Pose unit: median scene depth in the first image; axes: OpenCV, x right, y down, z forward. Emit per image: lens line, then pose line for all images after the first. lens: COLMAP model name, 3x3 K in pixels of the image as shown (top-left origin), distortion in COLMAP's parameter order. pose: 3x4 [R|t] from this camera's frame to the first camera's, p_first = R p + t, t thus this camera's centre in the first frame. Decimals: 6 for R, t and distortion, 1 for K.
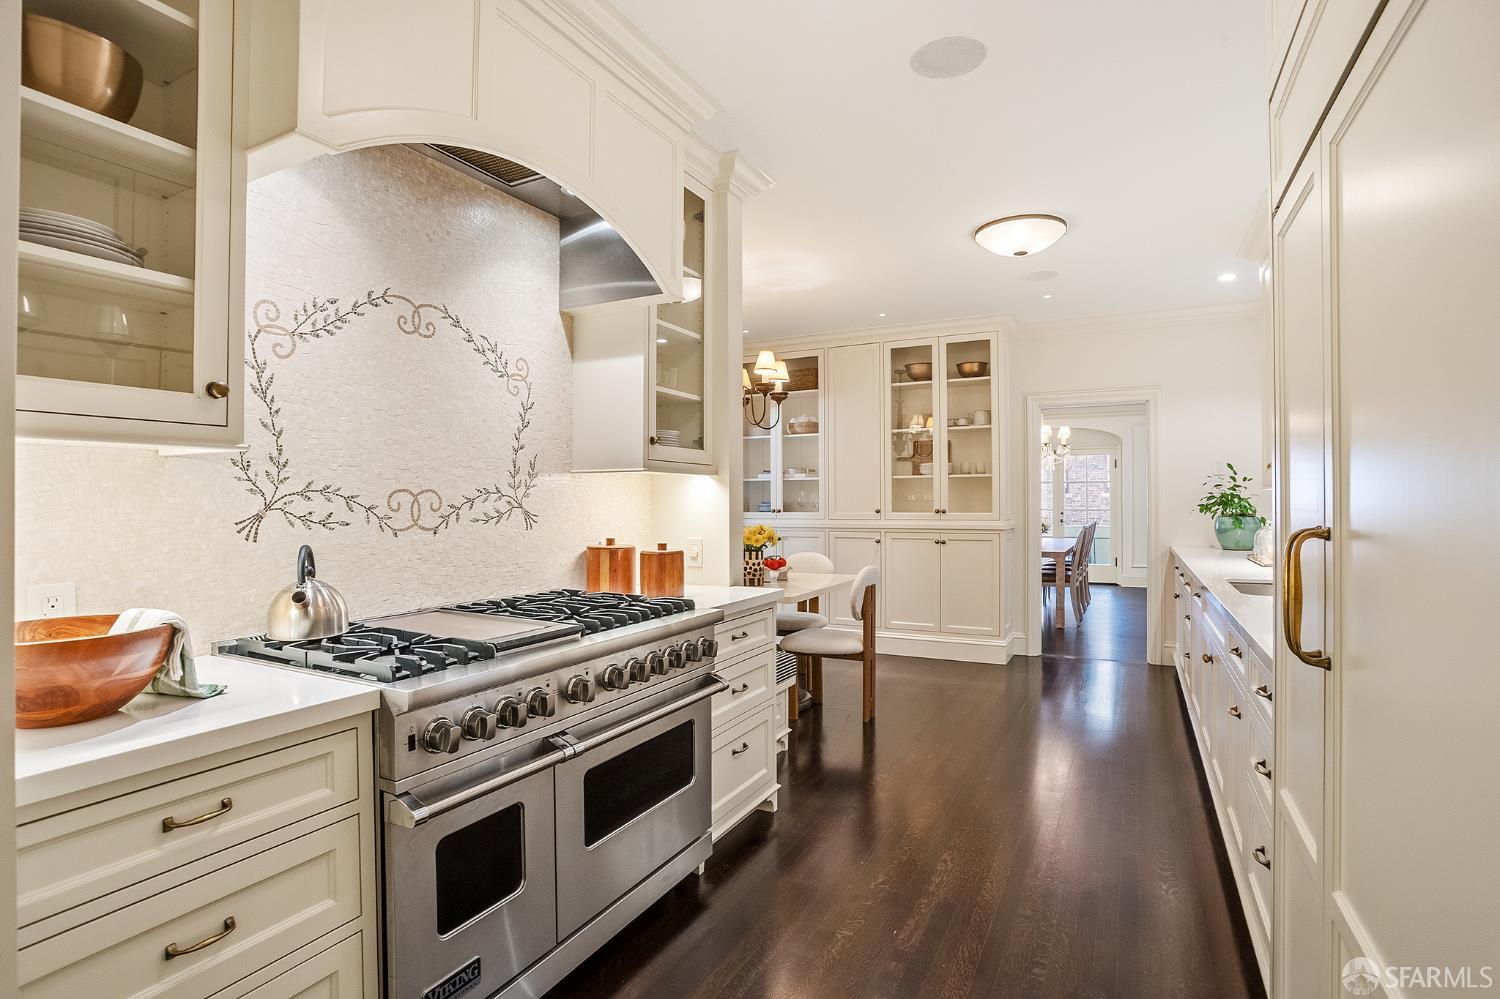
lens RADIAL K [[736.1, 0, 740.2], [0, 736.1, 491.9], [0, 0, 1]] dist [-0.073086, 0.031524]
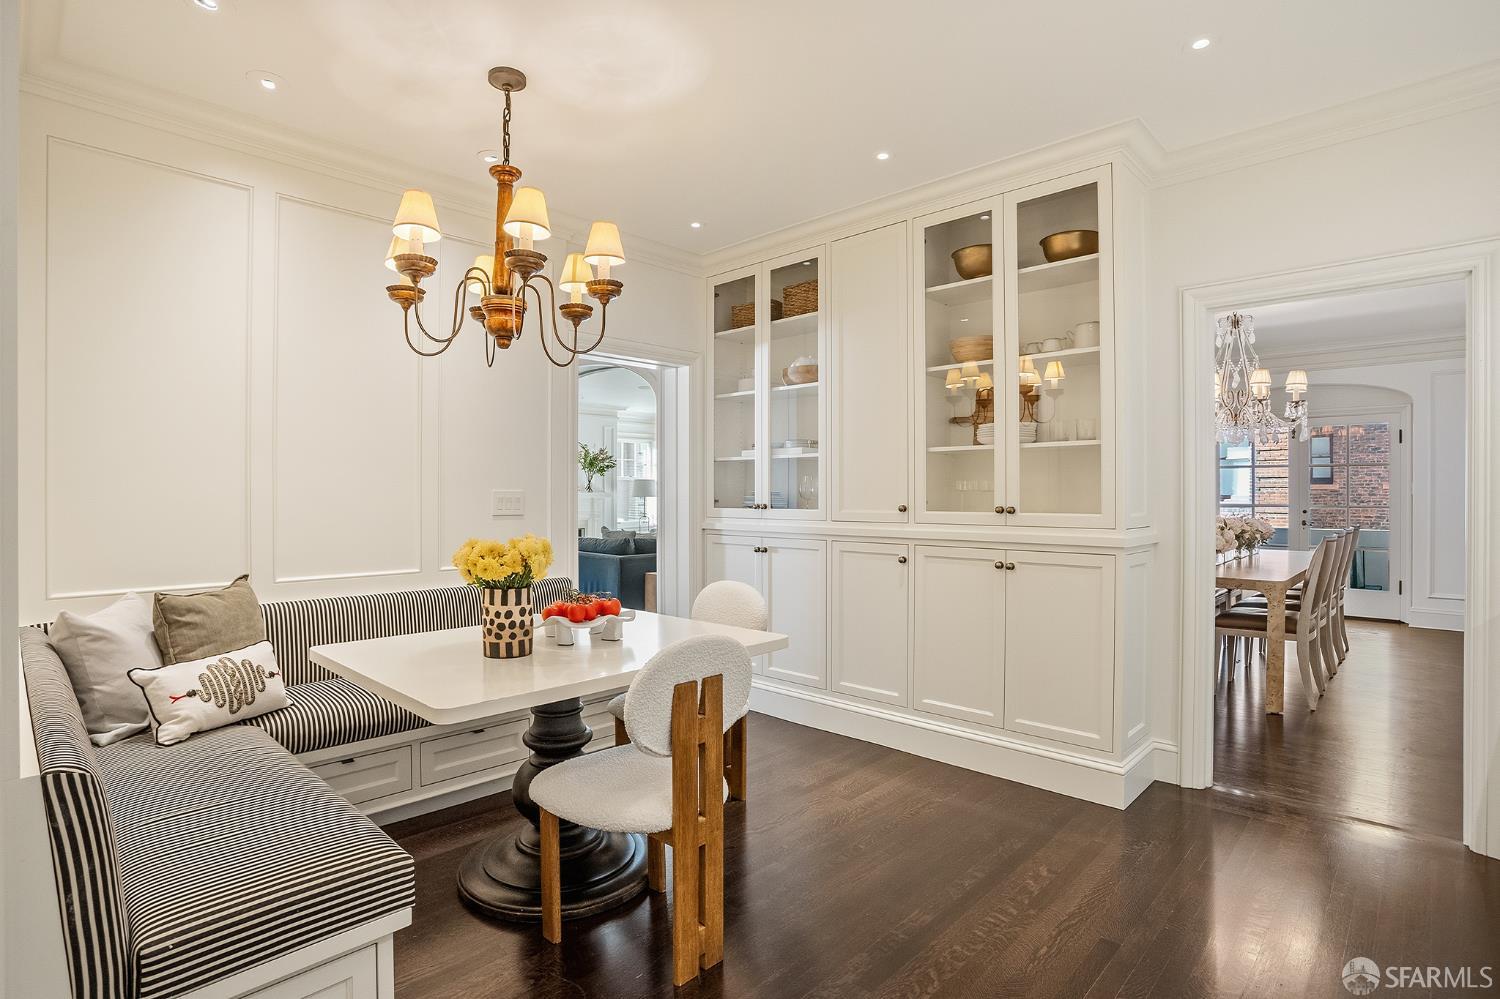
lens RADIAL K [[736.1, 0, 740.2], [0, 736.1, 491.9], [0, 0, 1]] dist [-0.073086, 0.031524]
pose [[0.961001, 0.001439, -0.276541, 0.224801], [0.001380, 0.999949, 0.009998, 0.006989], [0.276541, -0.009990, 0.960950, 0.405207]]
